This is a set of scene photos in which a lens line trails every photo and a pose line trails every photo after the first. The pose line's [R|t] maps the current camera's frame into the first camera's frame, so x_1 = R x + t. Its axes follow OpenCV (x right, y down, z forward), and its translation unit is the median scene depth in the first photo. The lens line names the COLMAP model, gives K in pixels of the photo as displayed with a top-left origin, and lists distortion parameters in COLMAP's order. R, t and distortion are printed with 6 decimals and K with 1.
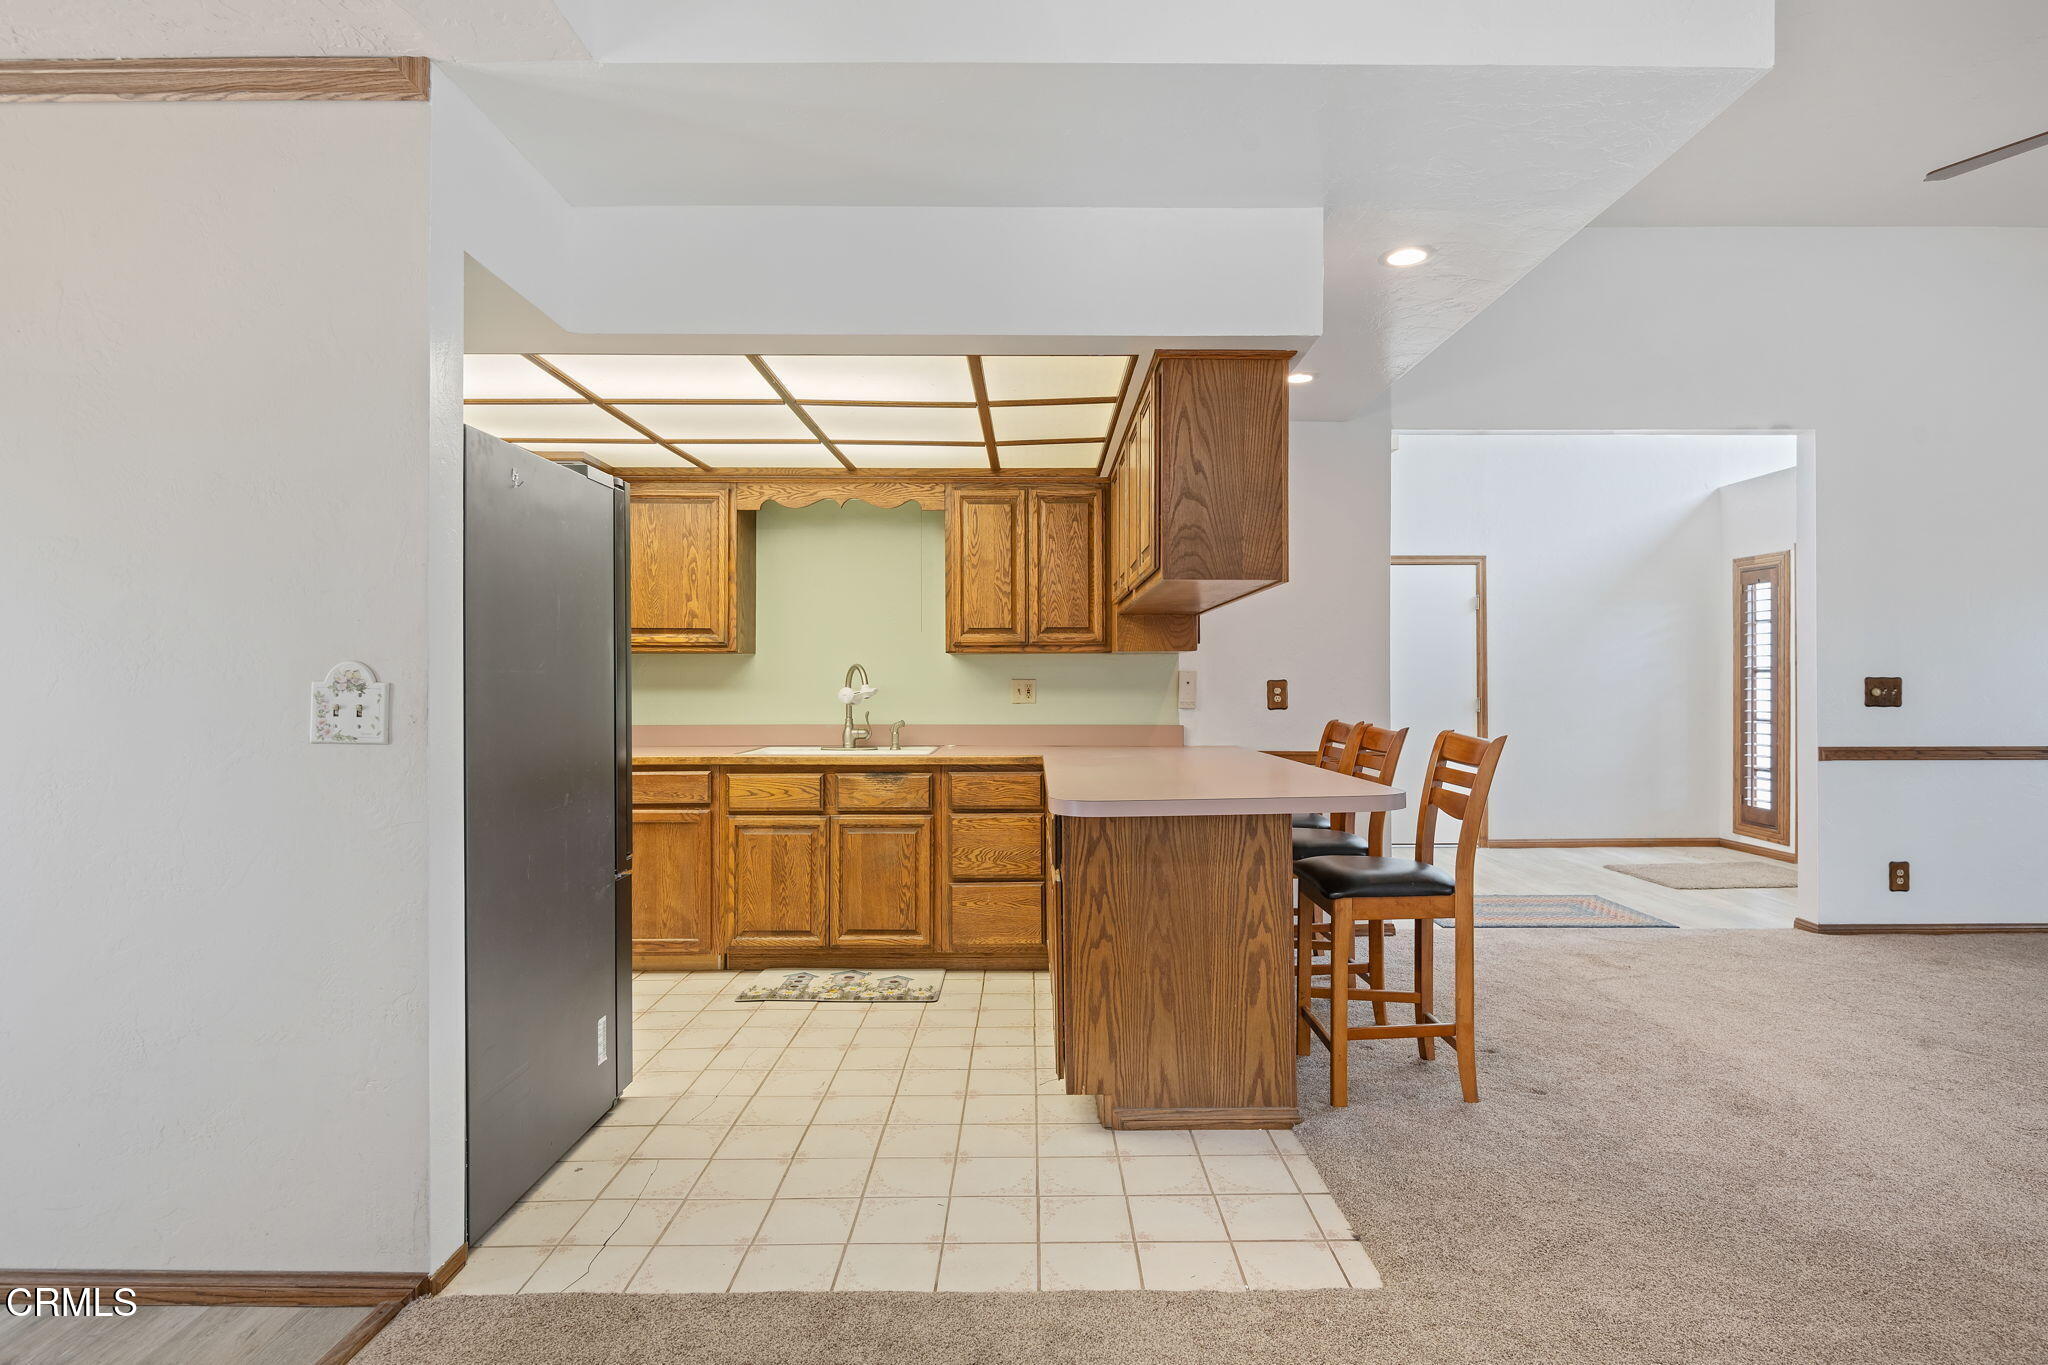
lens RADIAL K [[1062.5, 0, 1036.6], [0, 1062.5, 669.9], [0, 0, 1]] dist [0.002323, -0.002623]
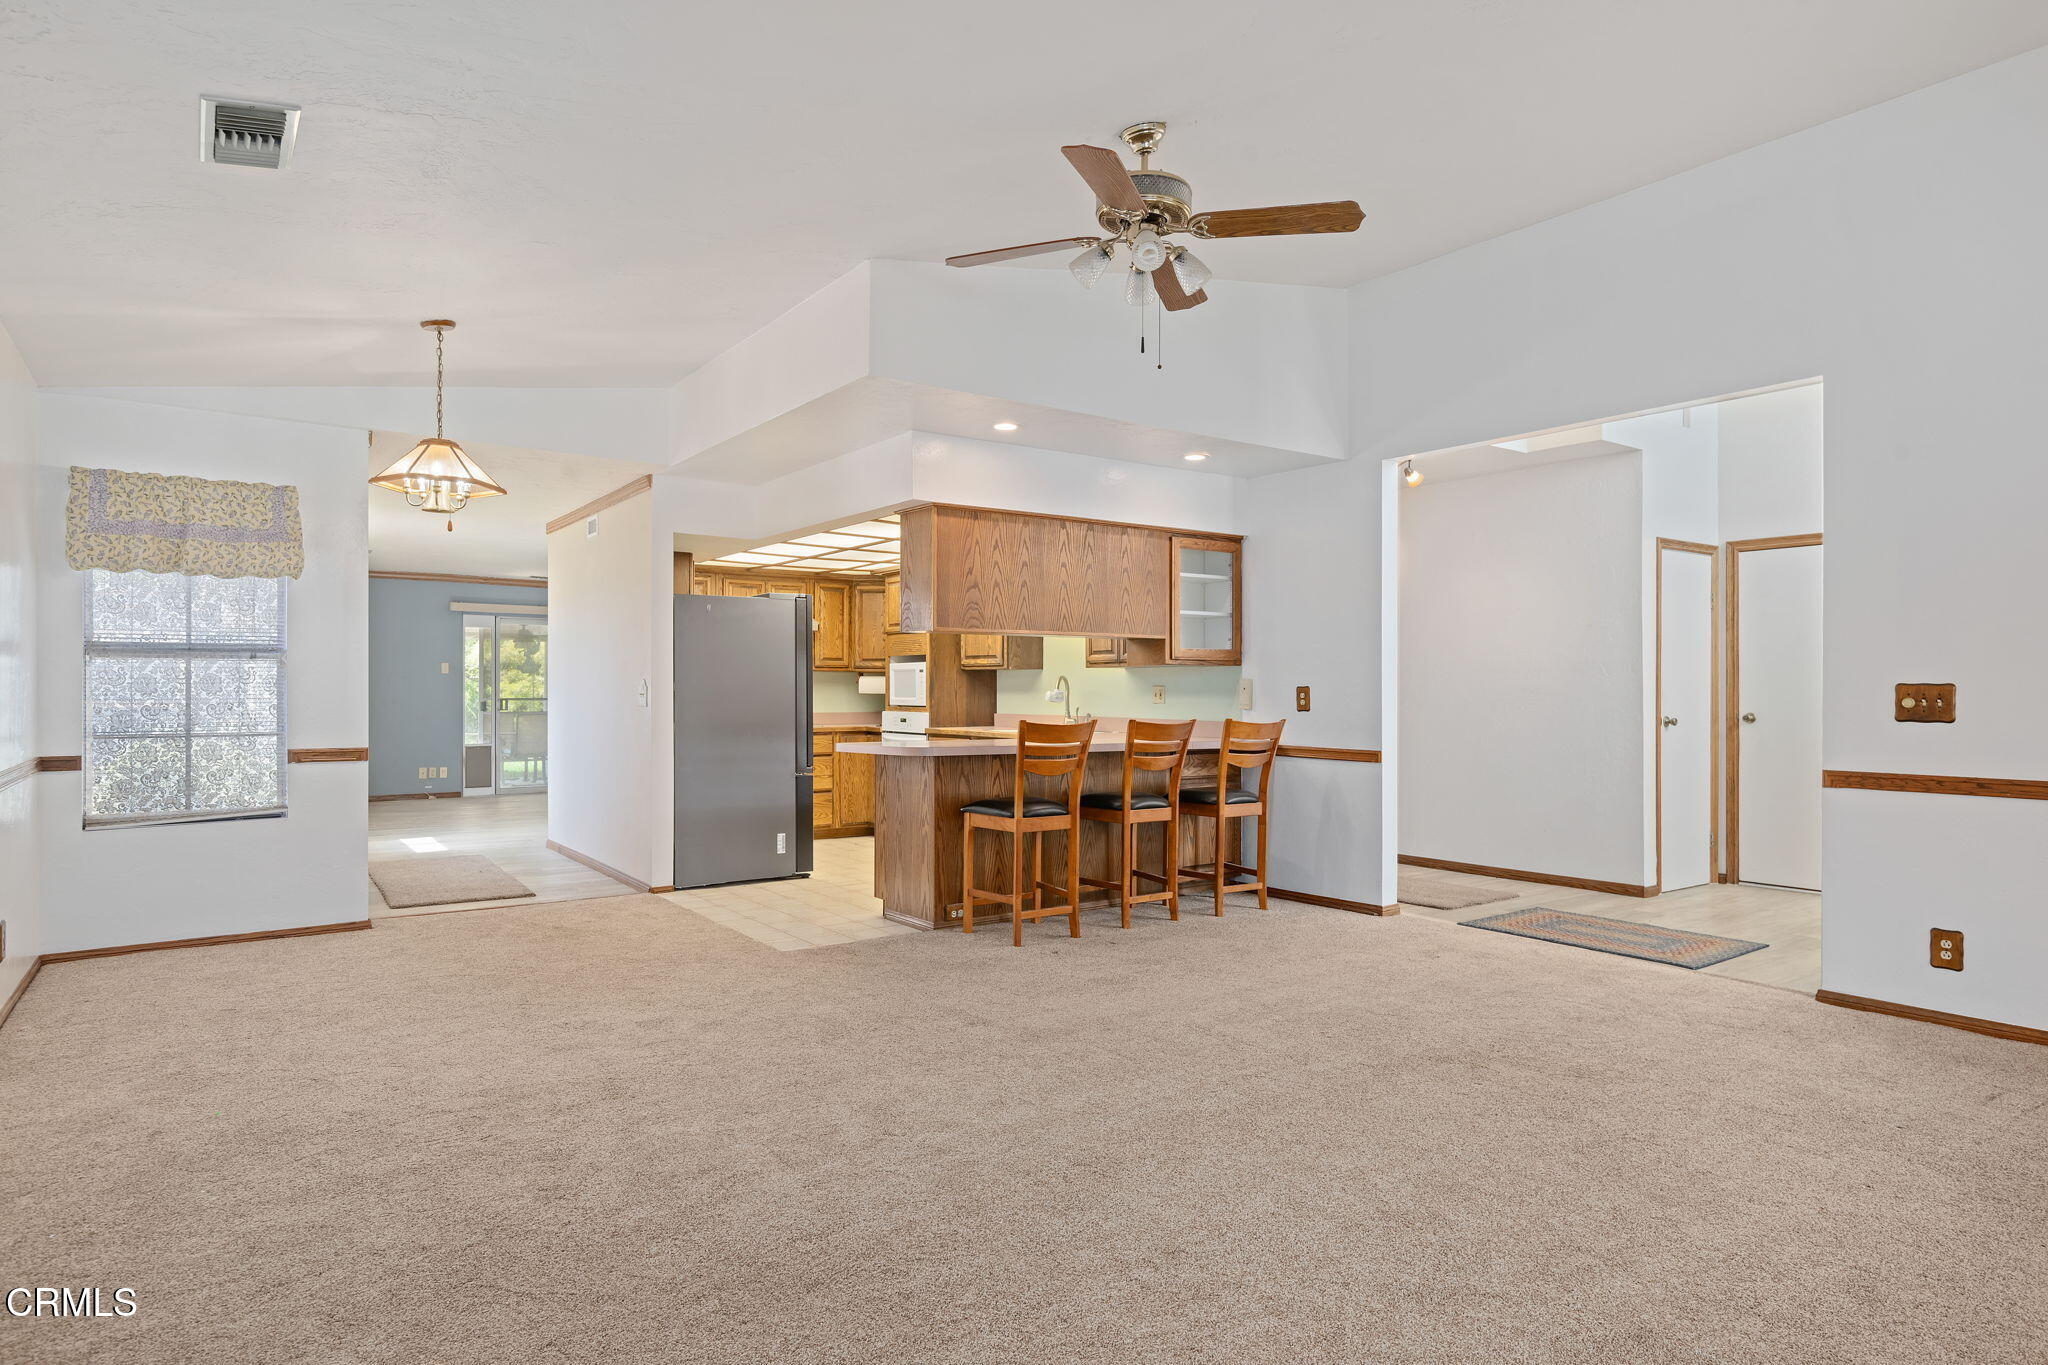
lens RADIAL K [[1158.9, 0, 1031.5], [0, 1158.9, 678.2], [0, 0, 1]] dist [0.007596, -0.002830]
pose [[0.578953, -0.005150, -0.815344, 1.273127], [0.005619, 0.999982, -0.002327, 0.001773], [0.815341, -0.003235, 0.578972, 0.000300]]
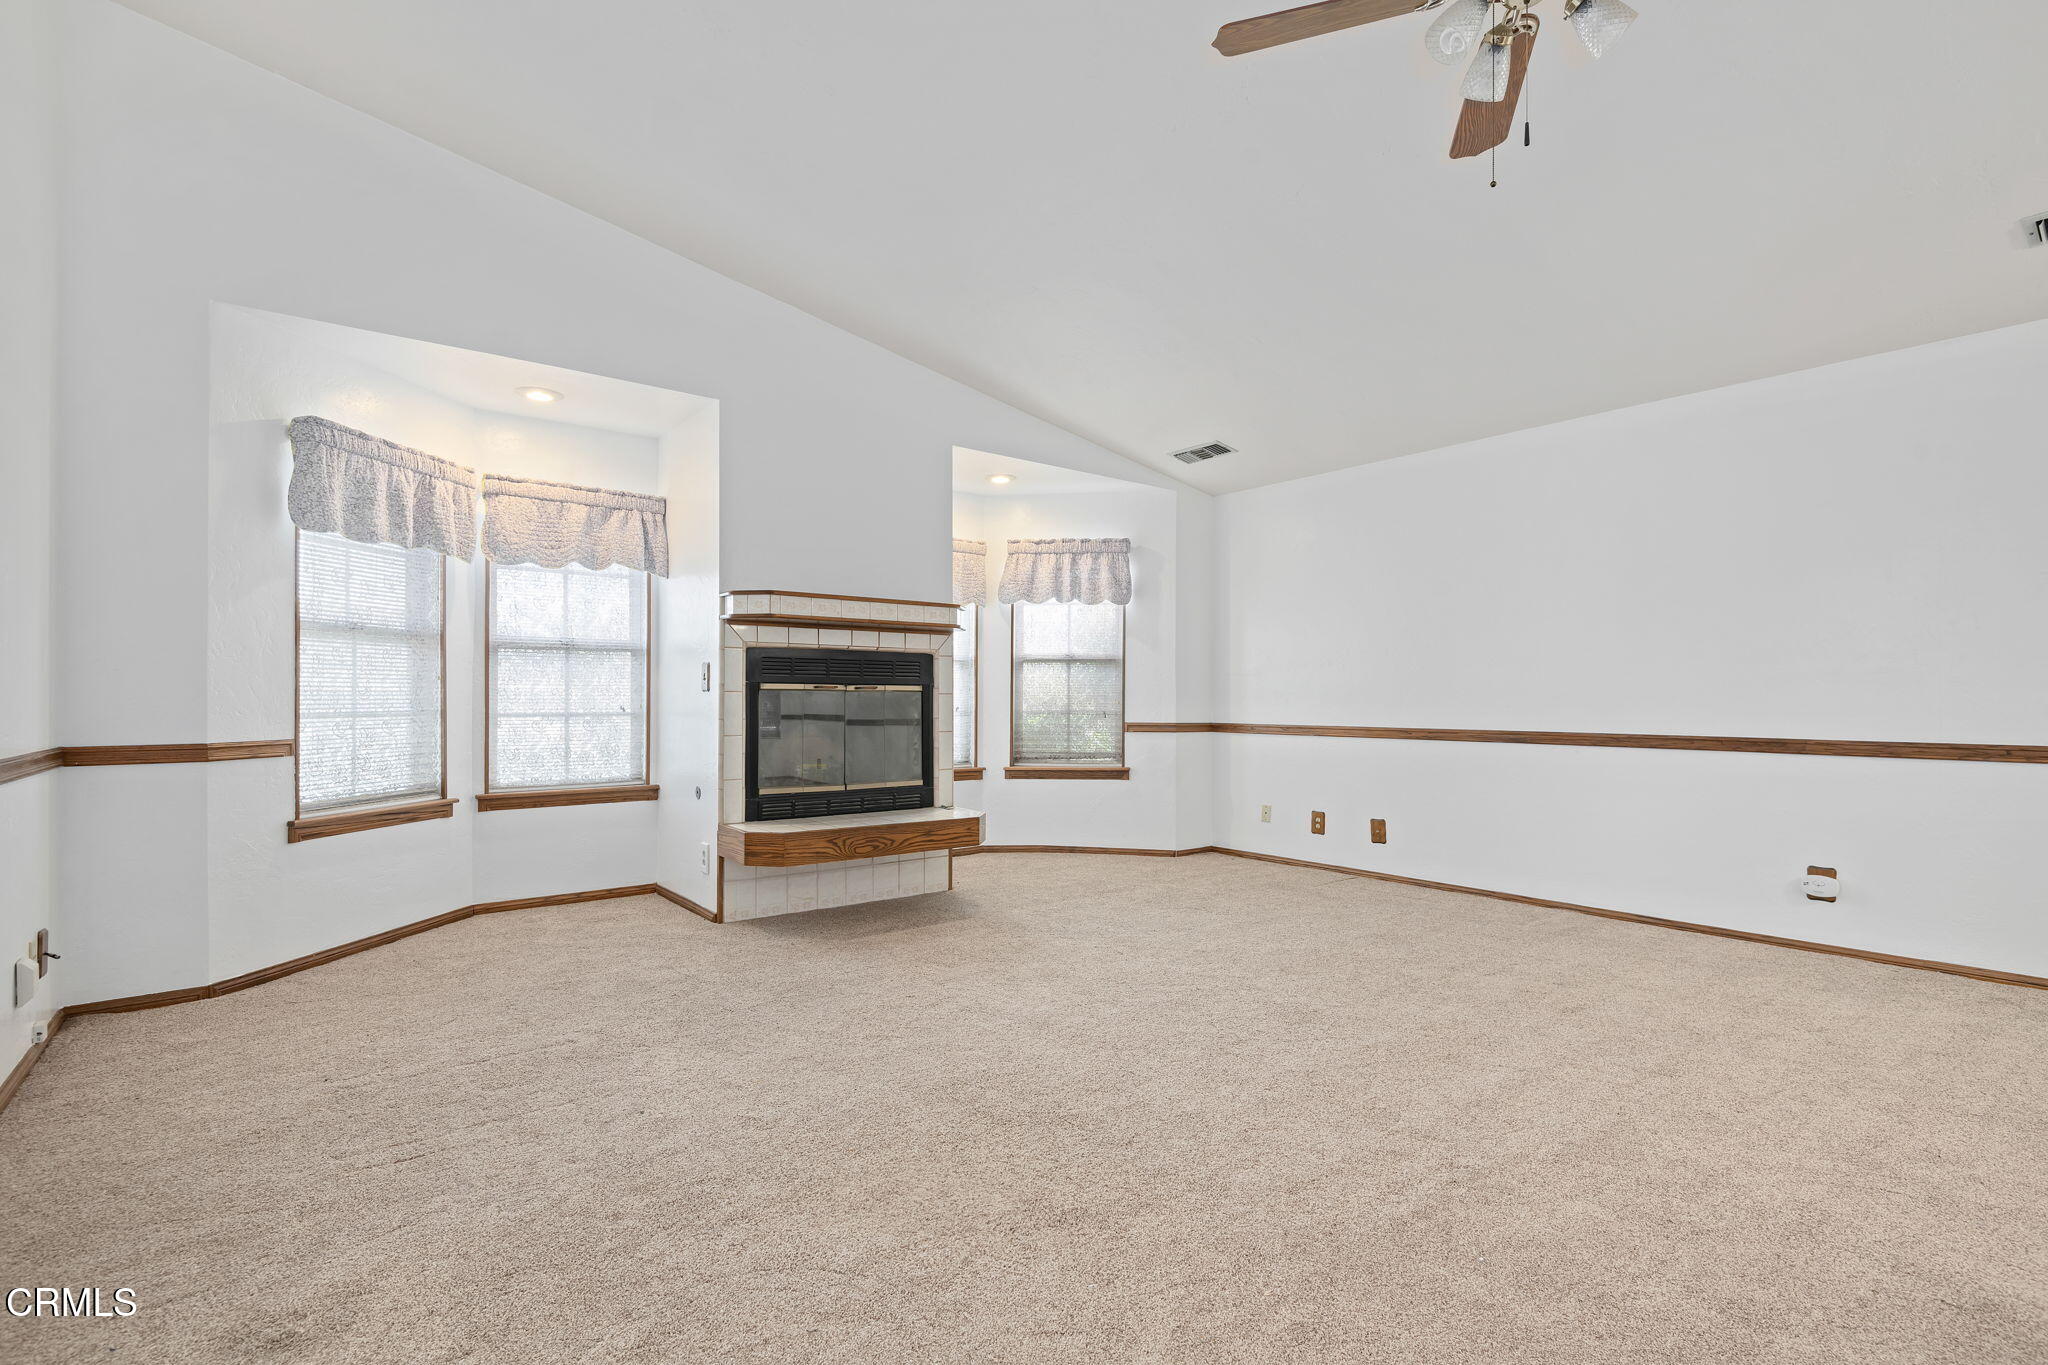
lens RADIAL K [[937.8, 0, 1036.1], [0, 937.8, 692.8], [0, 0, 1]] dist [-0.004473, -0.000479]
pose [[-0.627509, 0.001485, 0.778608, 0.431555], [-0.010945, 0.999883, -0.010728, 0.041505], [-0.778532, -0.015254, -0.627419, 1.019652]]
